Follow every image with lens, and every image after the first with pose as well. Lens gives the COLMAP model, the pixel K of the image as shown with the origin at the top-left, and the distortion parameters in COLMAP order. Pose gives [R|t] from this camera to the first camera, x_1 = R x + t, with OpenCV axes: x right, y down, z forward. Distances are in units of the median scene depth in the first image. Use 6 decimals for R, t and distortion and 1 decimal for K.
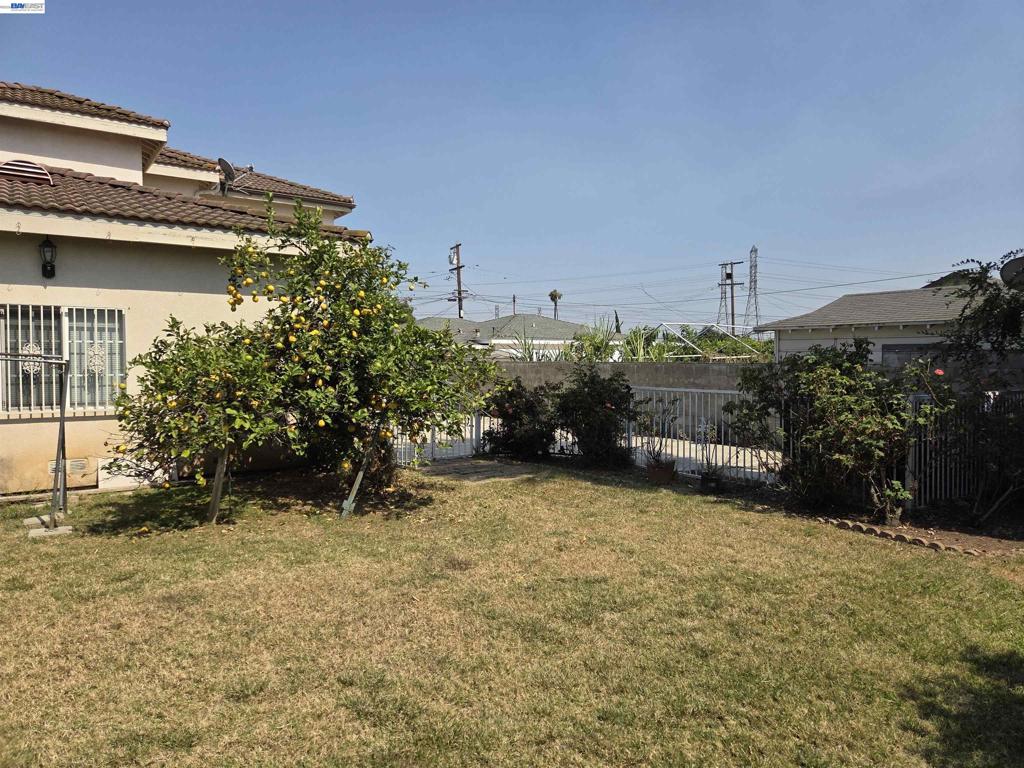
lens RADIAL K [[701.7, 0, 512.0], [0, 701.7, 384.0], [0, 0, 1]] dist [0.089911, -0.068619]
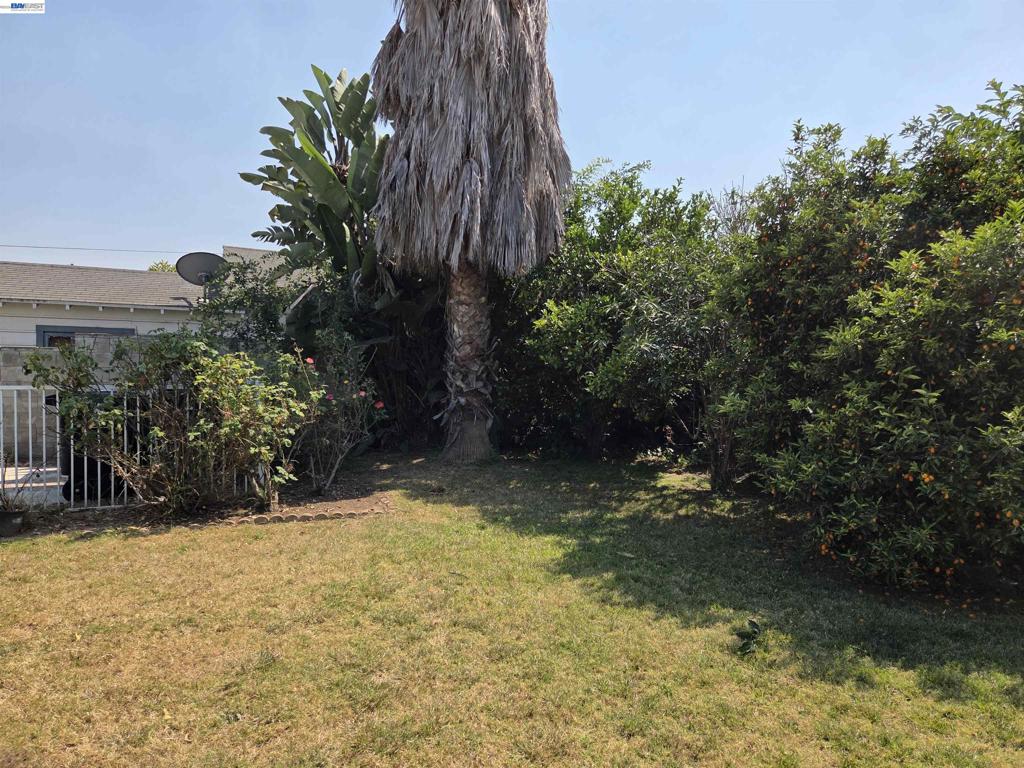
lens RADIAL K [[701.7, 0, 512.0], [0, 701.7, 384.0], [0, 0, 1]] dist [0.089911, -0.068619]
pose [[0.186466, -0.038758, 0.981697, -0.511432], [0.008694, 0.999248, 0.037800, -0.025397], [-0.982423, 0.001486, 0.186662, 0.600921]]
